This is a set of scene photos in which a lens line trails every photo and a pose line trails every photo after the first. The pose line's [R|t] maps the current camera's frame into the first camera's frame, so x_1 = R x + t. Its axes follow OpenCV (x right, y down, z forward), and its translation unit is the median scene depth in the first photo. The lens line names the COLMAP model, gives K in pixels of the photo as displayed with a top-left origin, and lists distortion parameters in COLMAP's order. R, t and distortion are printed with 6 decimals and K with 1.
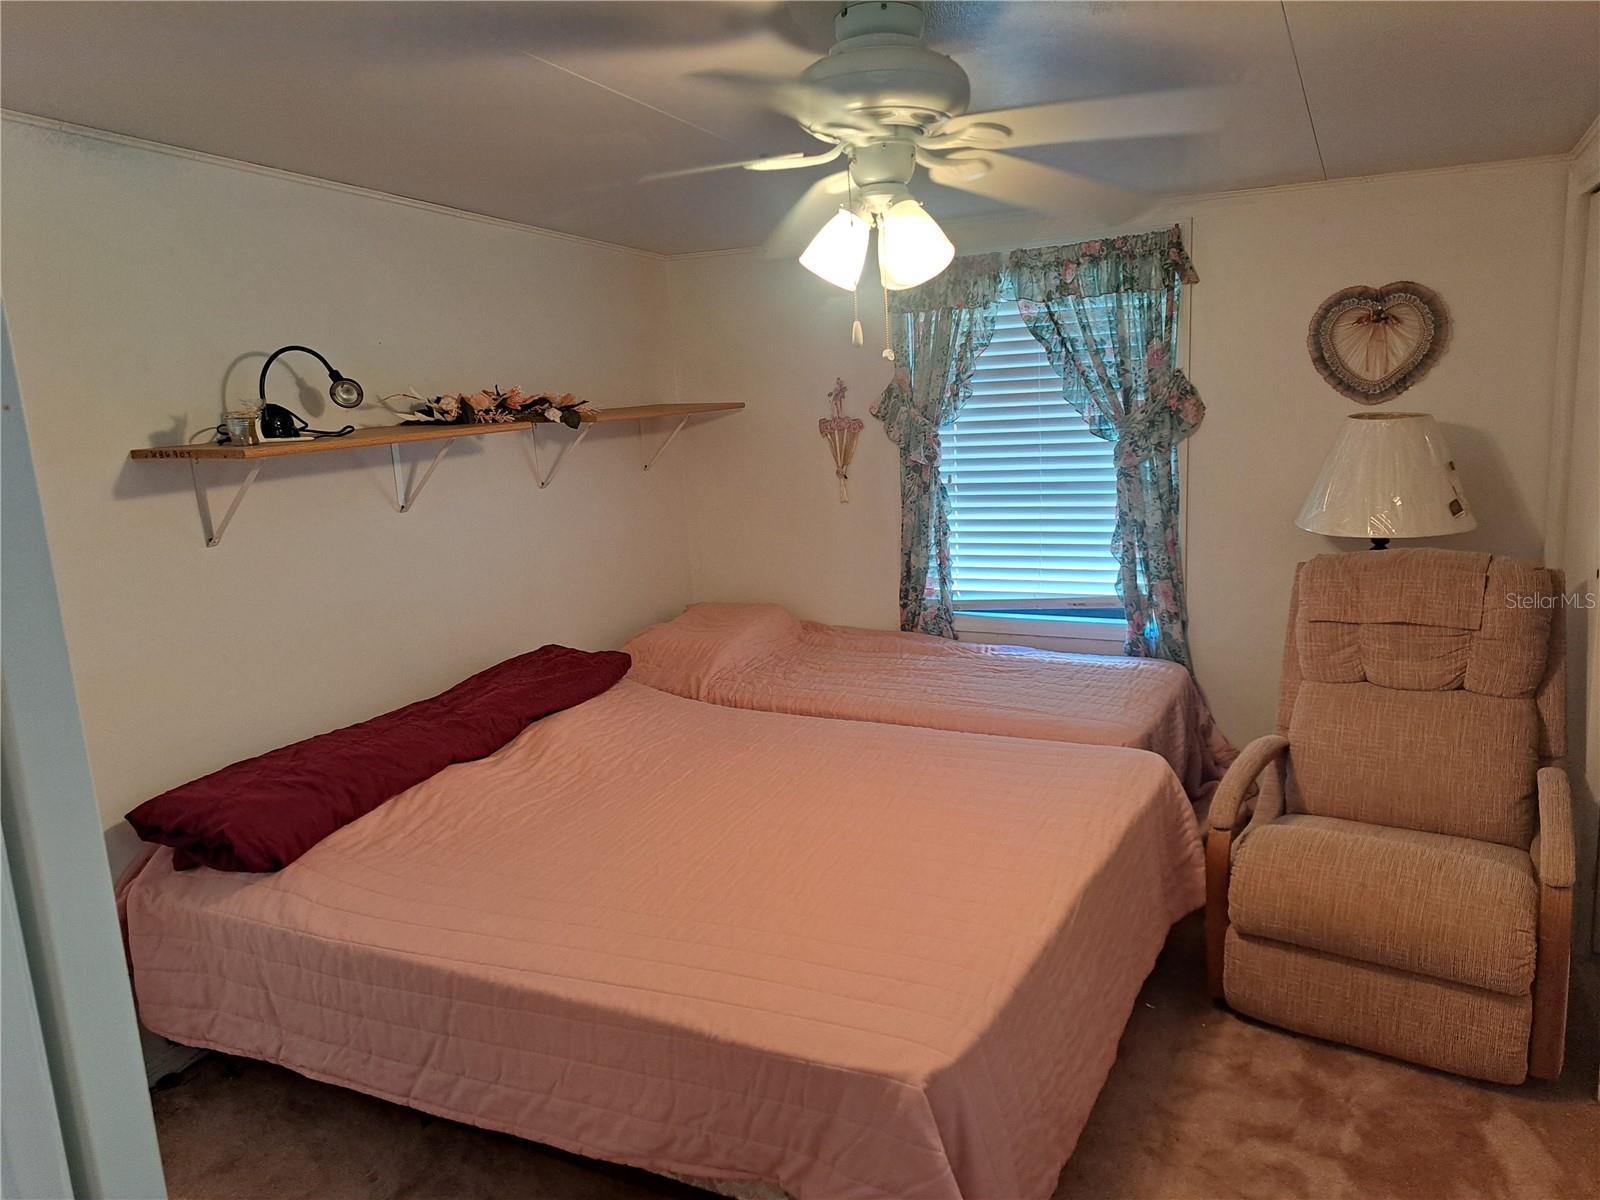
lens RADIAL K [[1143.4, 0, 812.8], [0, 1143.4, 601.6], [0, 0, 1]] dist [0.074041, -0.072687]
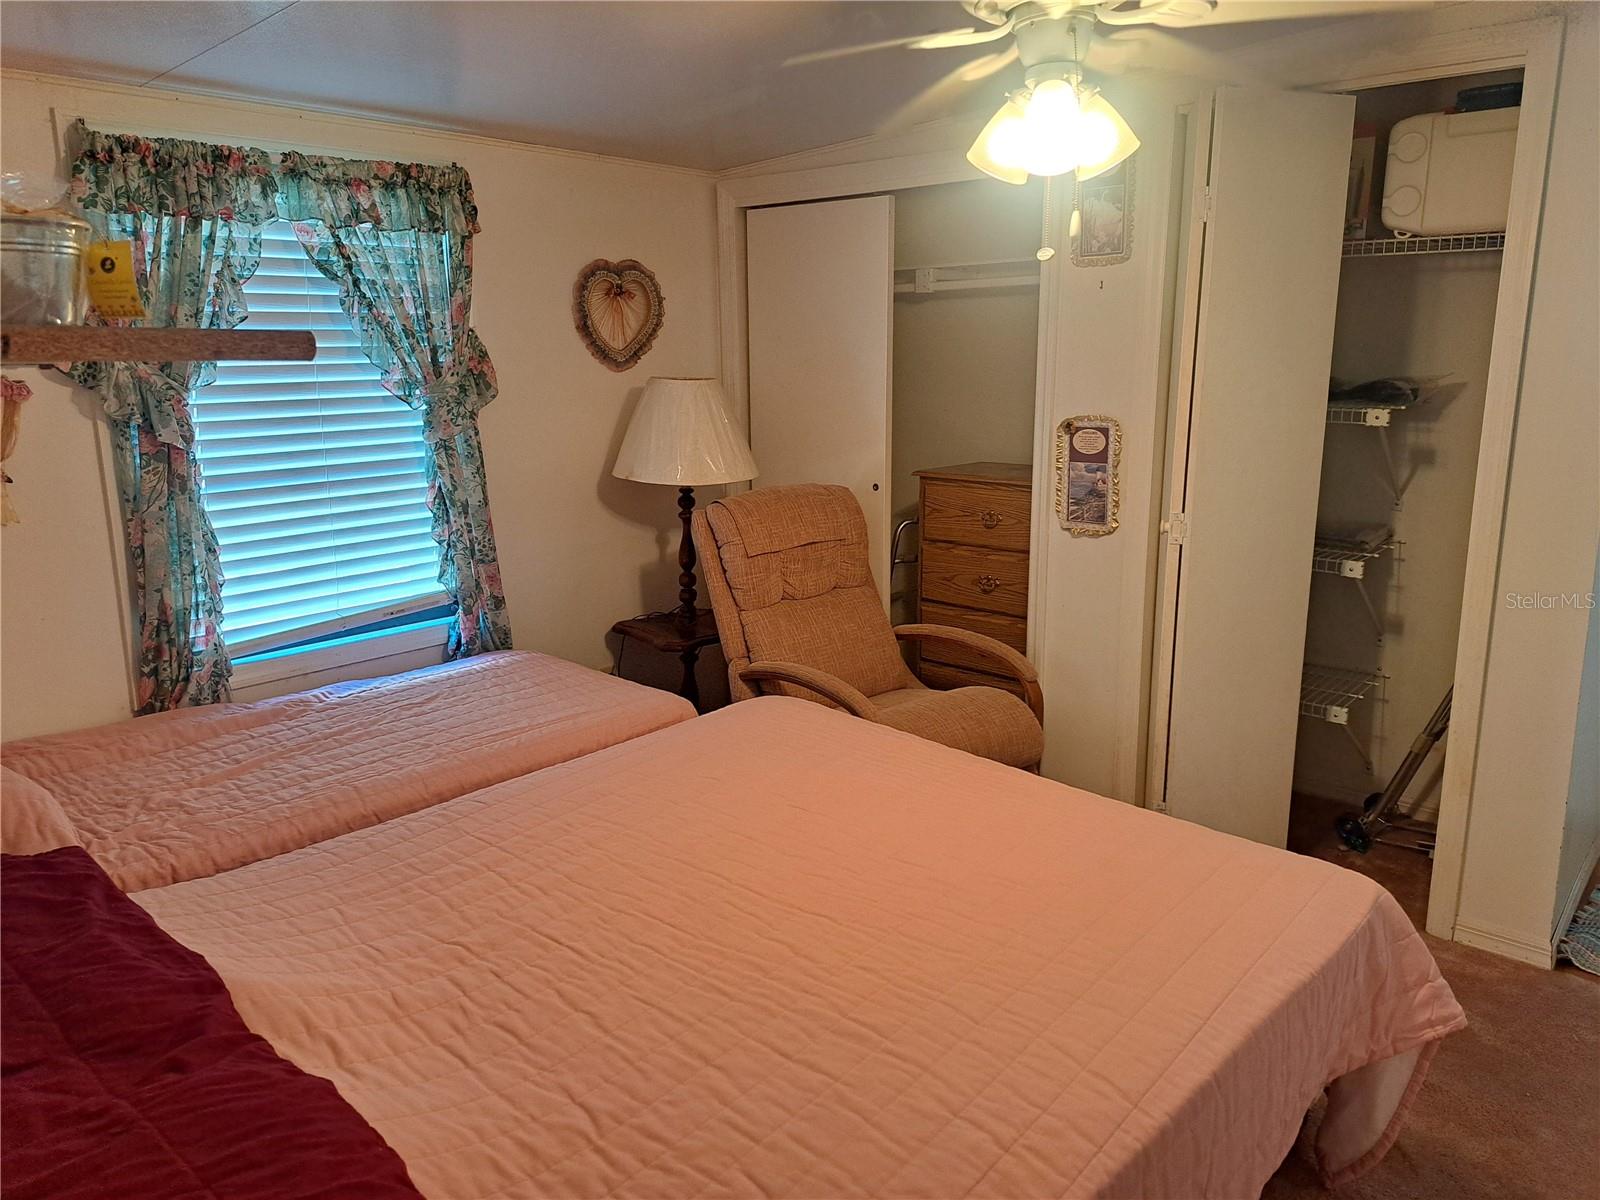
lens RADIAL K [[1143.4, 0, 813.9], [0, 1143.4, 600.1], [0, 0, 1]] dist [0.074041, -0.072687]
pose [[0.254714, -0.163206, 0.953145, -0.498177], [0.187865, 0.975227, 0.116783, -0.048432], [-0.948592, 0.149317, 0.279065, 0.517186]]
